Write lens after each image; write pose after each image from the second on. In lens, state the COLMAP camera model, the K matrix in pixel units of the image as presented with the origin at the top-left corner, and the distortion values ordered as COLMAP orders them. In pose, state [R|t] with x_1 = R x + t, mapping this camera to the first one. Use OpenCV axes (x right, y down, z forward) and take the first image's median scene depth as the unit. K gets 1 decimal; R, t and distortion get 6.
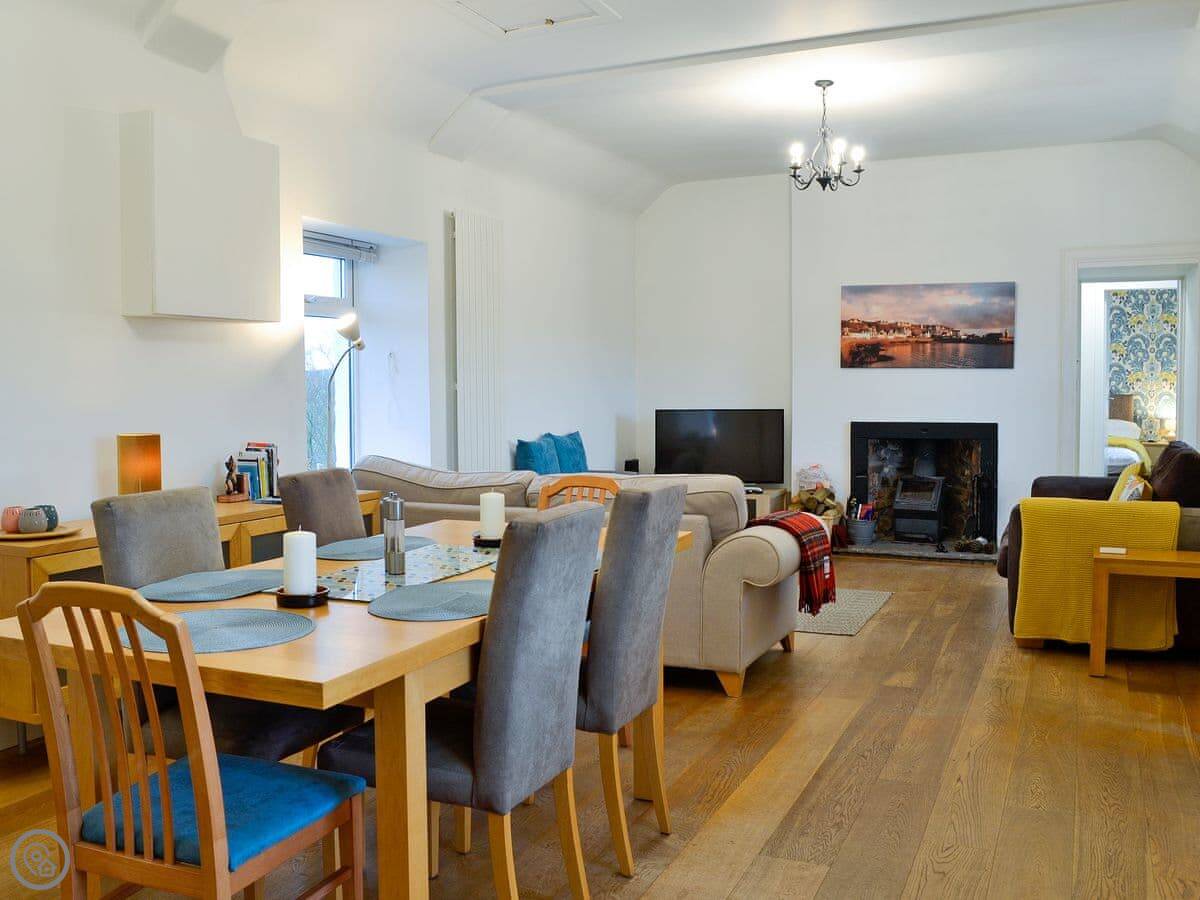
lens RADIAL K [[1087.4, 0, 600.7], [0, 1087.4, 420.9], [0, 0, 1]] dist [-0.071897, 0.008606]
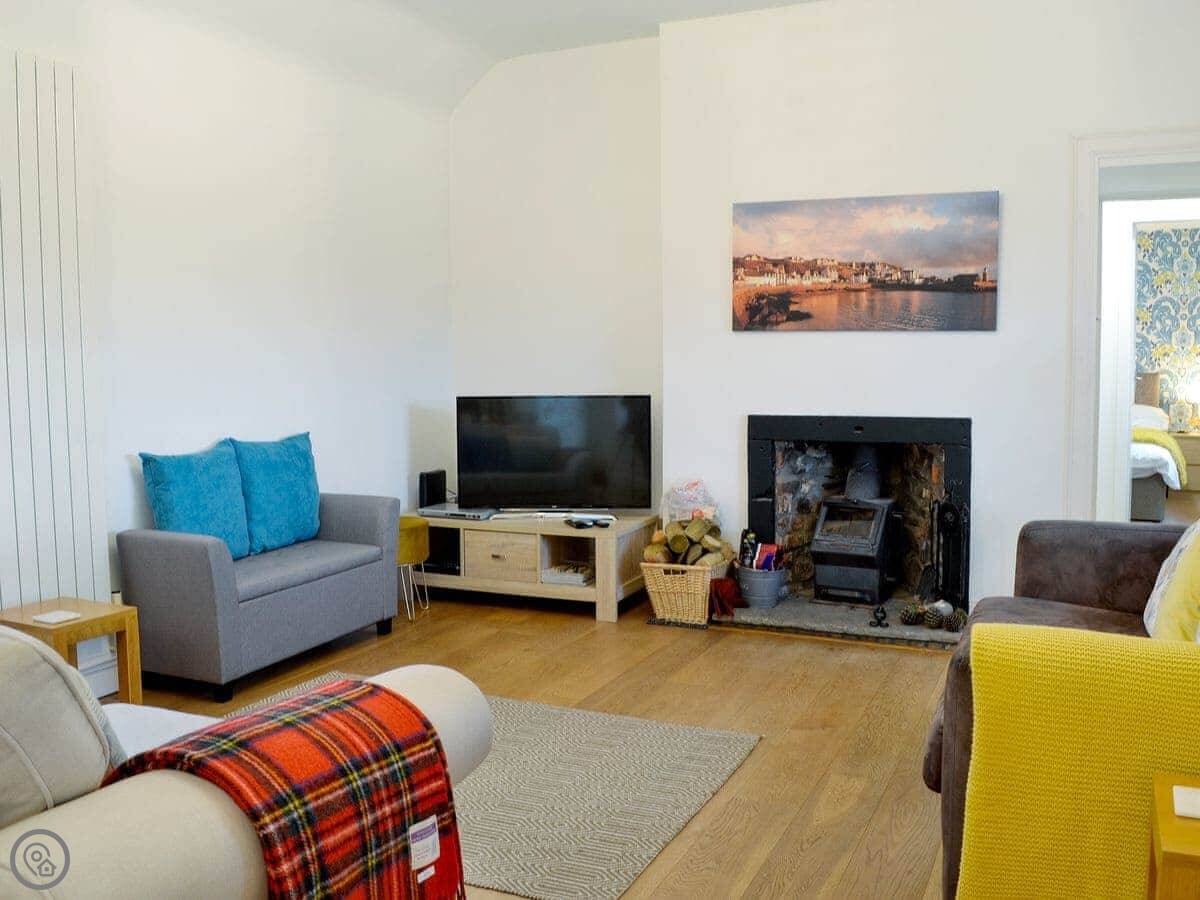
lens RADIAL K [[1224.5, 0, 600.8], [0, 1224.5, 445.1], [0, 0, 1]] dist [-0.081996, 0.009325]
pose [[0.999338, -0.003559, 0.036208, 0.119930], [0.002301, 0.999394, 0.034733, -0.006925], [-0.036309, -0.034627, 0.998741, 0.282094]]
